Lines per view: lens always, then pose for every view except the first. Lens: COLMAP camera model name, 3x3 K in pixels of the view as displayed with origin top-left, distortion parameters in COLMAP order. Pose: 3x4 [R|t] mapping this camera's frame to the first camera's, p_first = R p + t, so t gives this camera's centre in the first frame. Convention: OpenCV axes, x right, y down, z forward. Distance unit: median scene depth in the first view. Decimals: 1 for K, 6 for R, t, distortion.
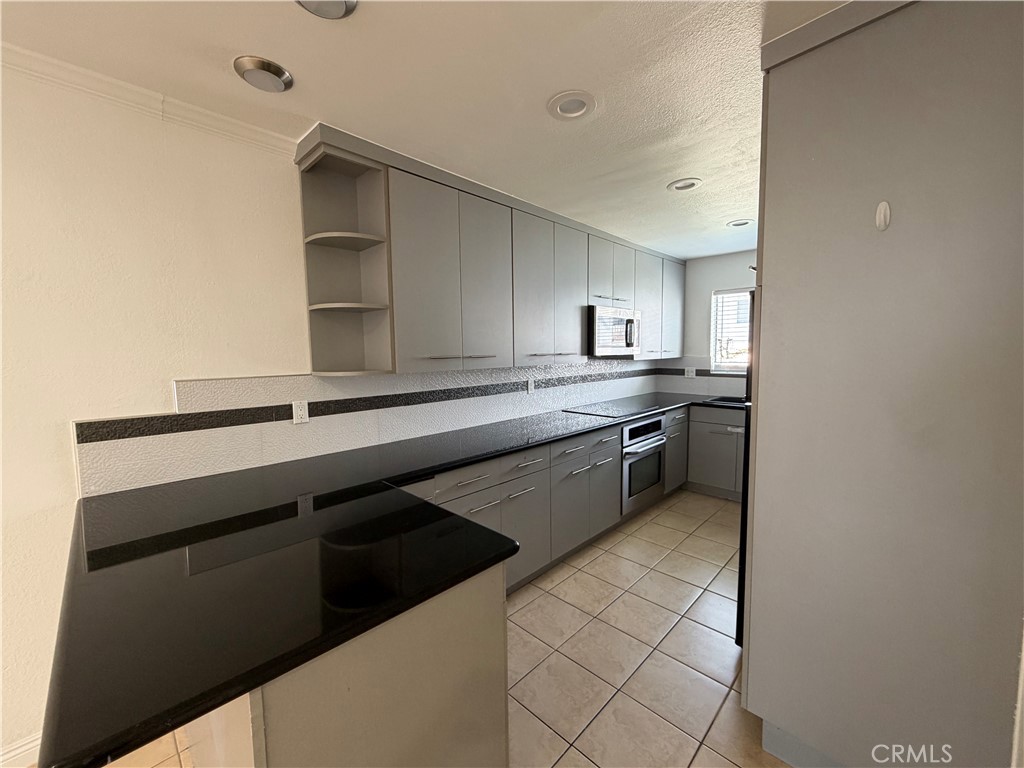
lens RADIAL K [[415.4, 0, 512.0], [0, 415.4, 384.0], [0, 0, 1]] dist [0.001387, 0.000201]
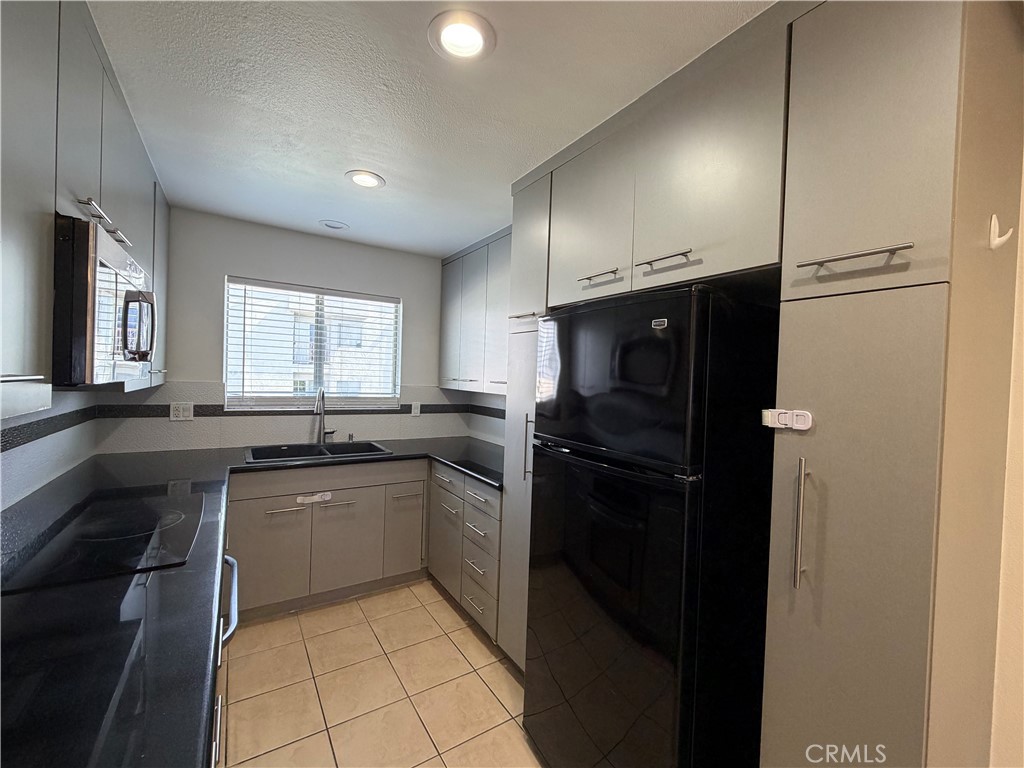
lens RADIAL K [[423.2, 0, 512.0], [0, 423.2, 384.0], [0, 0, 1]] dist [0.000107, 0.000326]
pose [[0.216948, 0.003532, 0.976177, -0.033550], [0.045048, 0.998892, -0.013626, -0.045579], [-0.975143, 0.046931, 0.216548, 0.564258]]
